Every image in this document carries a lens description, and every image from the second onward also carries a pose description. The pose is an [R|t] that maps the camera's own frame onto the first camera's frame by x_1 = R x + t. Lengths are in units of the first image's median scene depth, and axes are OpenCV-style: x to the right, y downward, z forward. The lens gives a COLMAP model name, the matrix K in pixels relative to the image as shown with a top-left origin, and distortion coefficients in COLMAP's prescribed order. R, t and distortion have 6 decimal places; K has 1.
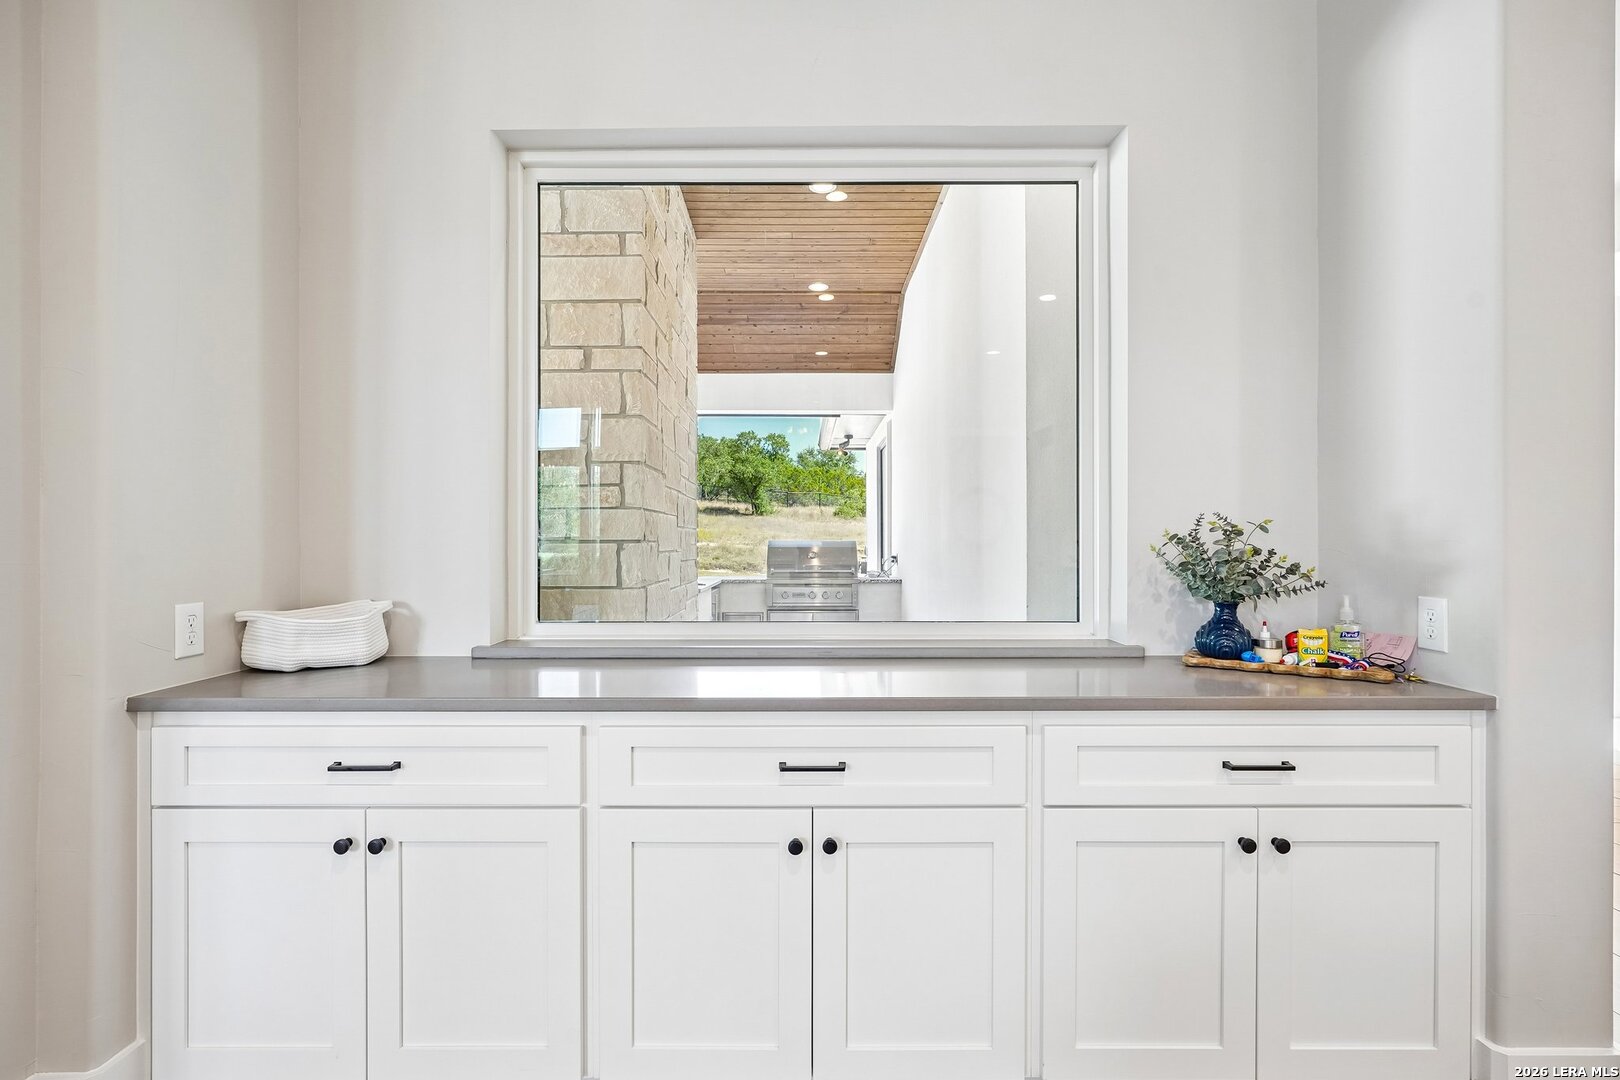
lens RADIAL K [[727.4, 0, 816.0], [0, 727.4, 533.8], [0, 0, 1]] dist [-0.001556, 0.001096]
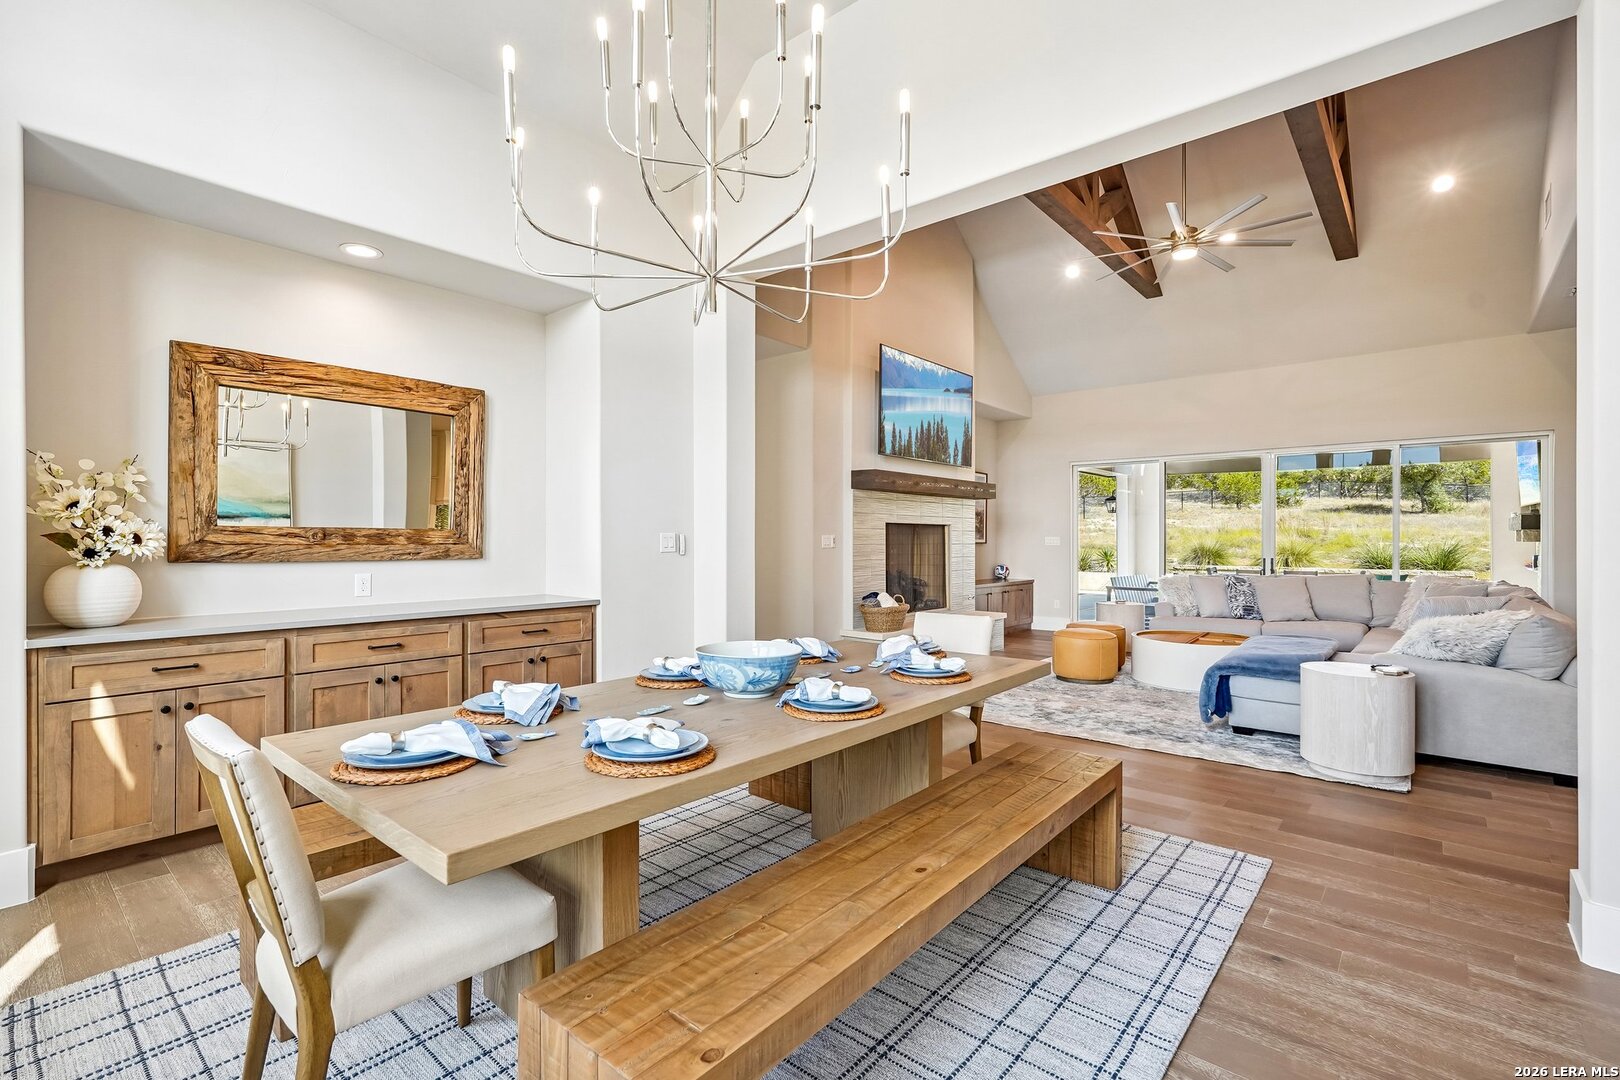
lens RADIAL K [[727.4, 0, 816.0], [0, 727.4, 533.4], [0, 0, 1]] dist [-0.001556, 0.001096]
pose [[0.747142, -0.001118, -0.664664, -1.423164], [0.001352, 0.999999, -0.000162, -0.046385], [0.664663, -0.000778, 0.747142, -4.468030]]
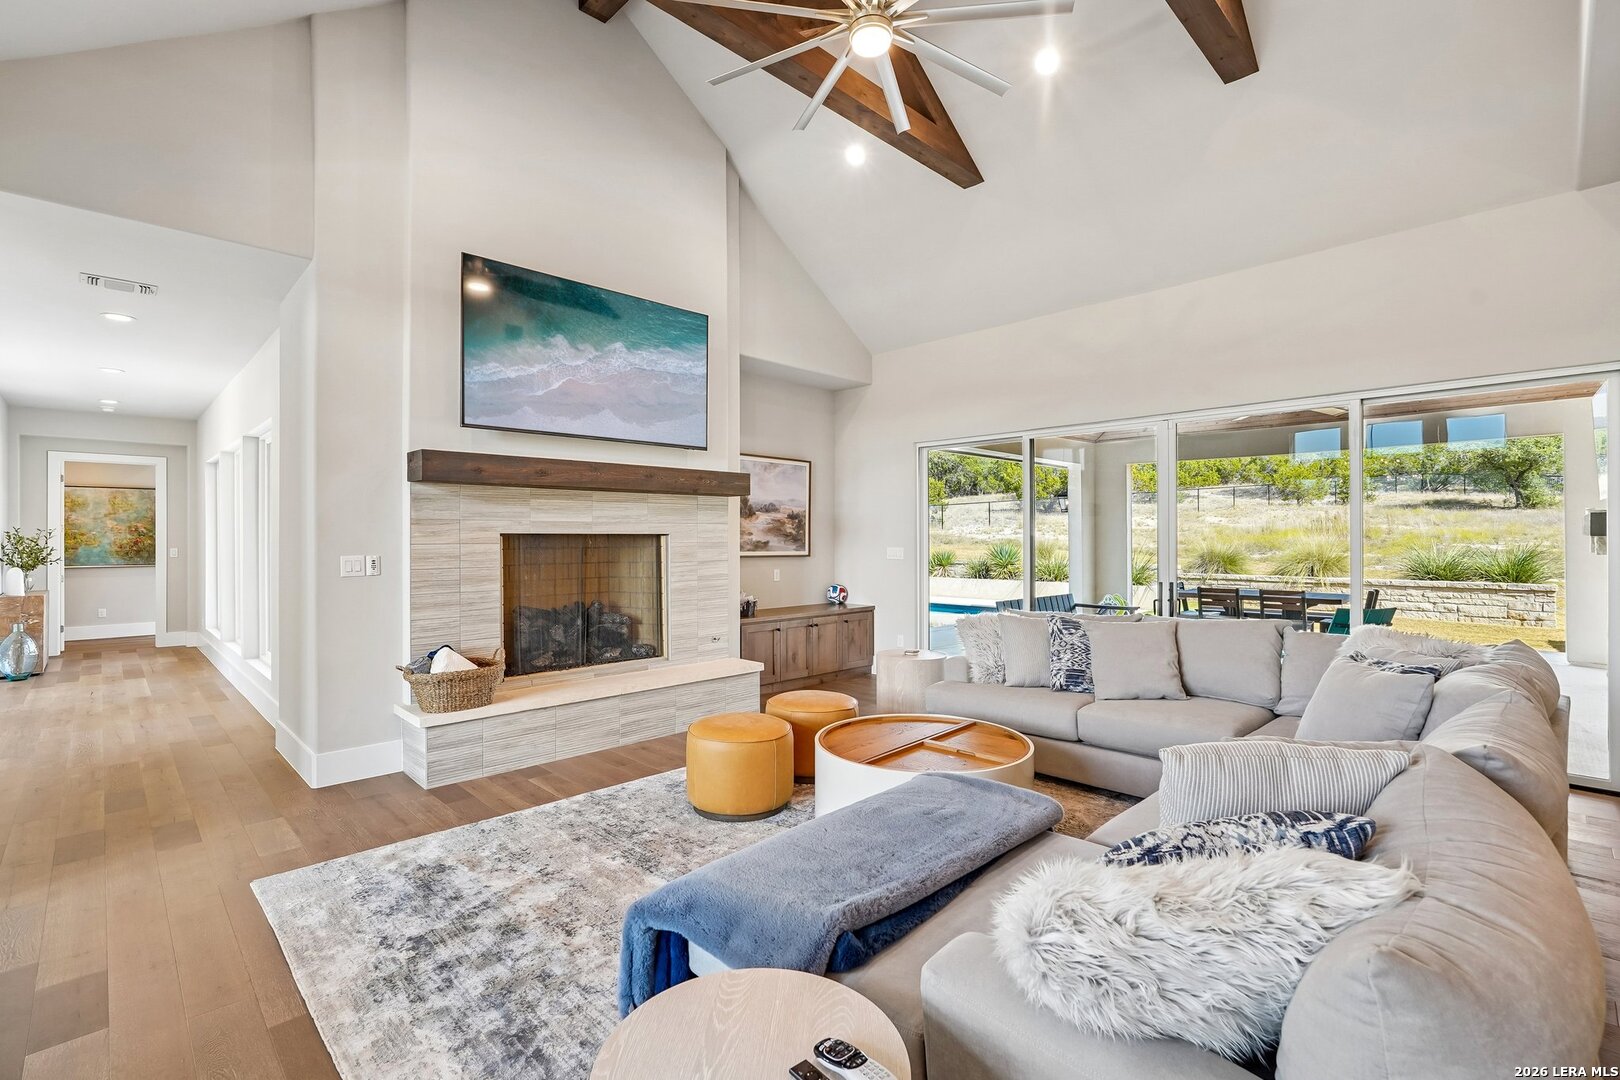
lens RADIAL K [[727.4, 0, 811.8], [0, 727.4, 536.7], [0, 0, 1]] dist [-0.001556, 0.001096]
pose [[0.687995, -0.000434, -0.725715, -1.173179], [0.005744, 0.999972, 0.004847, -0.099133], [0.725693, -0.007503, 0.687978, -2.295433]]
